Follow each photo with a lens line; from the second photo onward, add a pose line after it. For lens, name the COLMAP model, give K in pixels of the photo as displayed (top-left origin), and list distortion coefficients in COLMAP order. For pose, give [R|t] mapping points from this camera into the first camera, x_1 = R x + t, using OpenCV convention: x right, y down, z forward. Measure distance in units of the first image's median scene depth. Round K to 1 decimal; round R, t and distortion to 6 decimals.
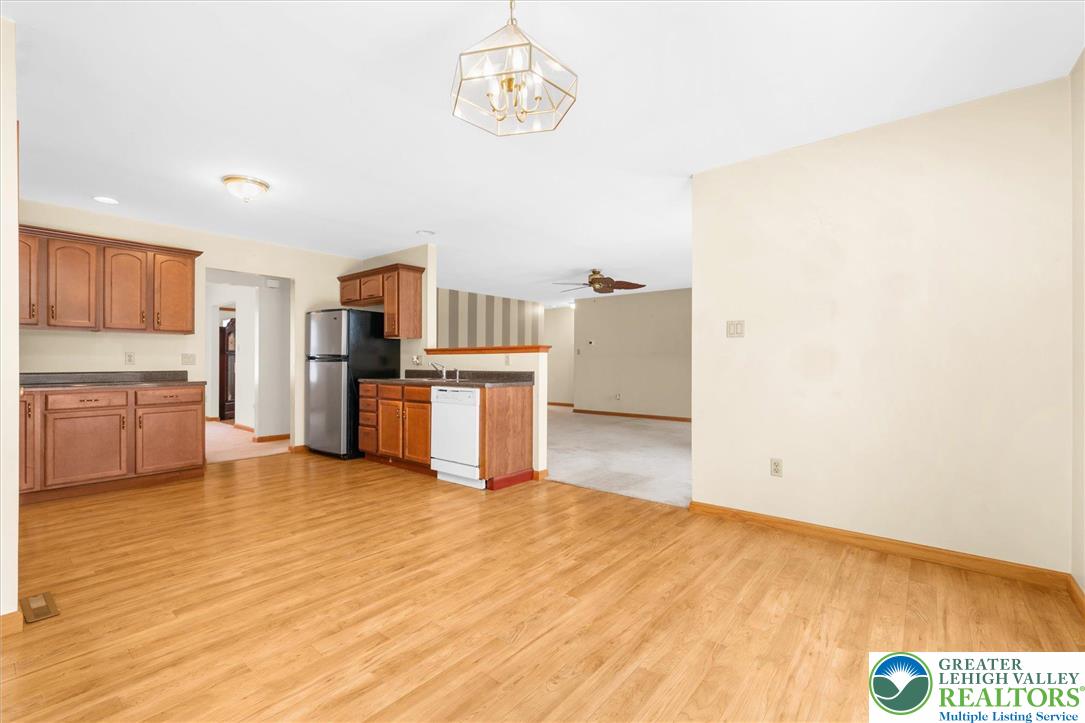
lens RADIAL K [[472.5, 0, 548.0], [0, 472.5, 362.7], [0, 0, 1]] dist [-0.011022, -0.000024]
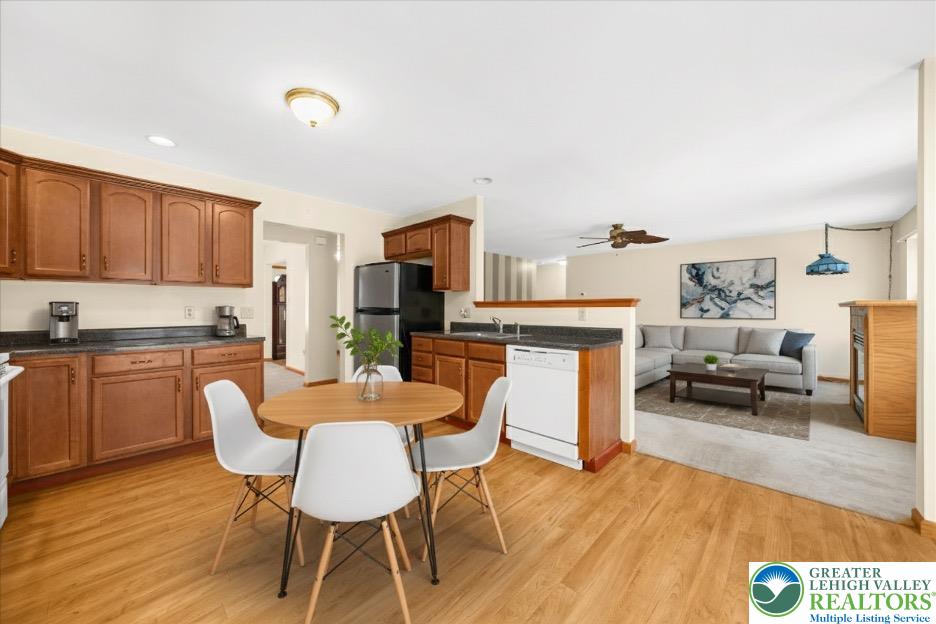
lens RADIAL K [[345.3, 0, 471.8], [0, 345.3, 309.4], [0, 0, 1]] dist [-0.014651, 0.000382]
pose [[0.997094, 0.001078, -0.076169, -0.245882], [-0.000903, 0.999997, 0.002337, -0.017370], [0.076172, -0.002262, 0.997092, 0.324377]]
